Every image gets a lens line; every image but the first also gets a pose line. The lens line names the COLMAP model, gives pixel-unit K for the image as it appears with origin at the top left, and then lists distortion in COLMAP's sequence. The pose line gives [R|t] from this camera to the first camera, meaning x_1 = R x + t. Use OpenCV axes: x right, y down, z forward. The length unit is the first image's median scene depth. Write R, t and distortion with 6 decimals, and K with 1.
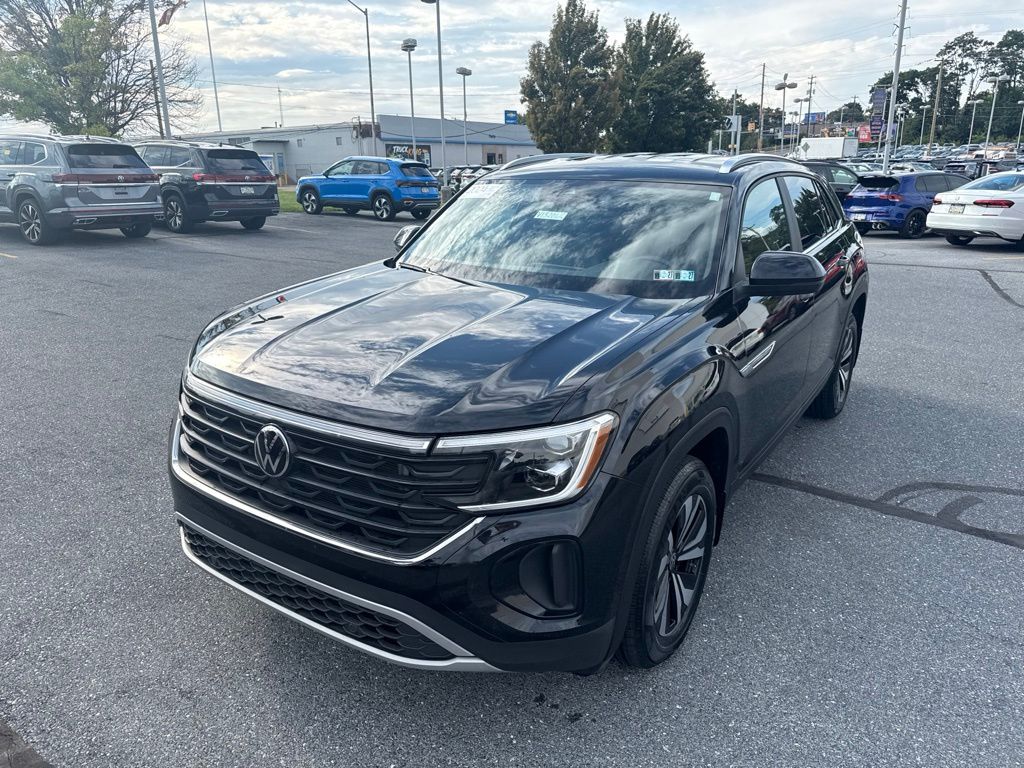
lens RADIAL K [[730.9, 0, 507.7], [0, 730.9, 384.7], [0, 0, 1]] dist [0.015655, -0.022234]
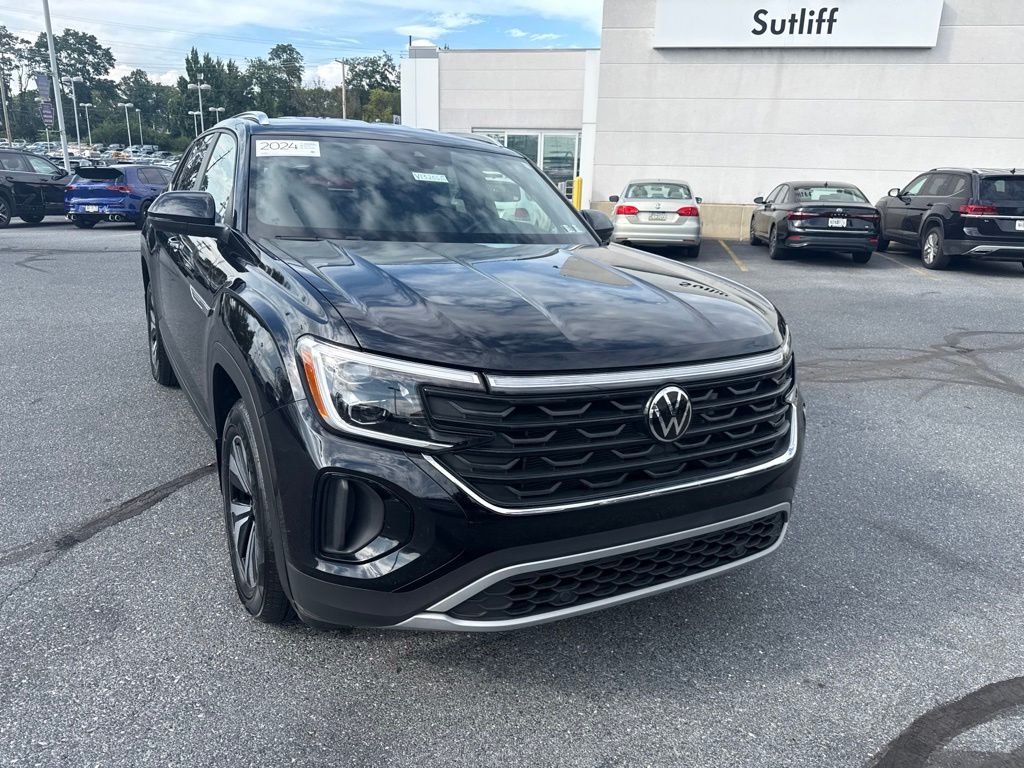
lens RADIAL K [[730.8, 0, 508.0], [0, 730.8, 374.6], [0, 0, 1]] dist [0.009764, -0.014730]
pose [[0.444585, -0.208773, 0.871067, -0.130512], [0.217689, 0.968487, 0.121015, -0.012341], [-0.868882, 0.135821, 0.476022, 0.079203]]
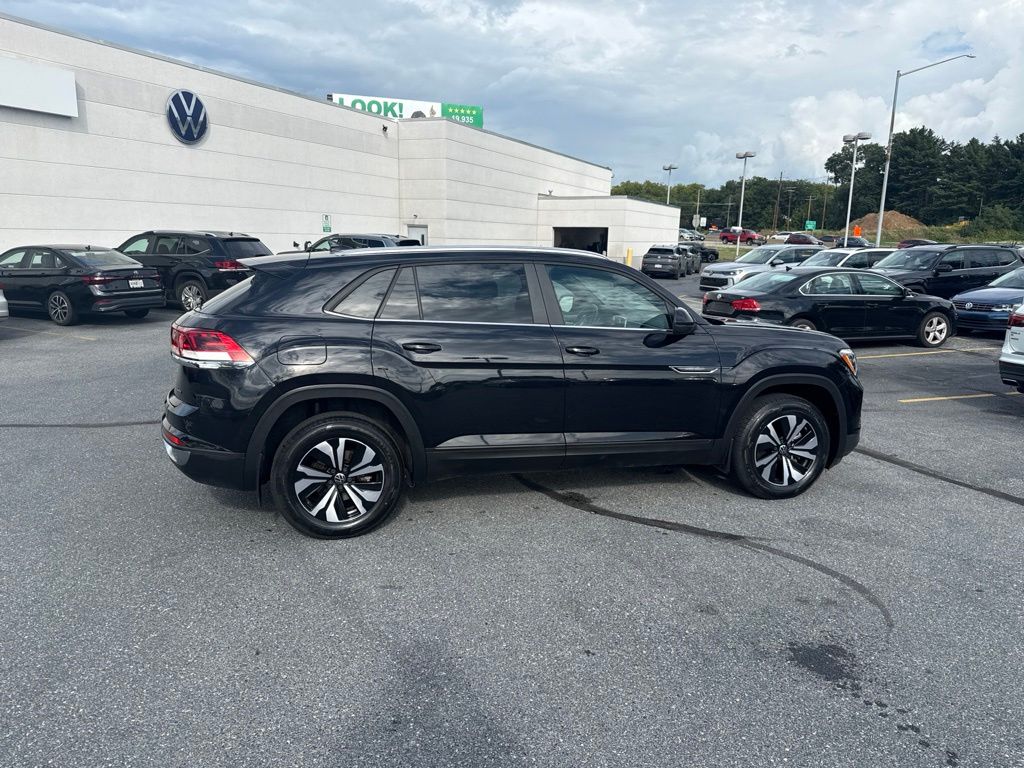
lens RADIAL K [[722.8, 0, 507.4], [0, 722.8, 389.2], [0, 0, 1]] dist [0.042946, -0.059654]
pose [[-0.759665, -0.128549, 0.637482, -0.133051], [0.177829, 0.901844, 0.393770, -0.119863], [-0.625528, 0.412496, -0.662240, 0.393173]]
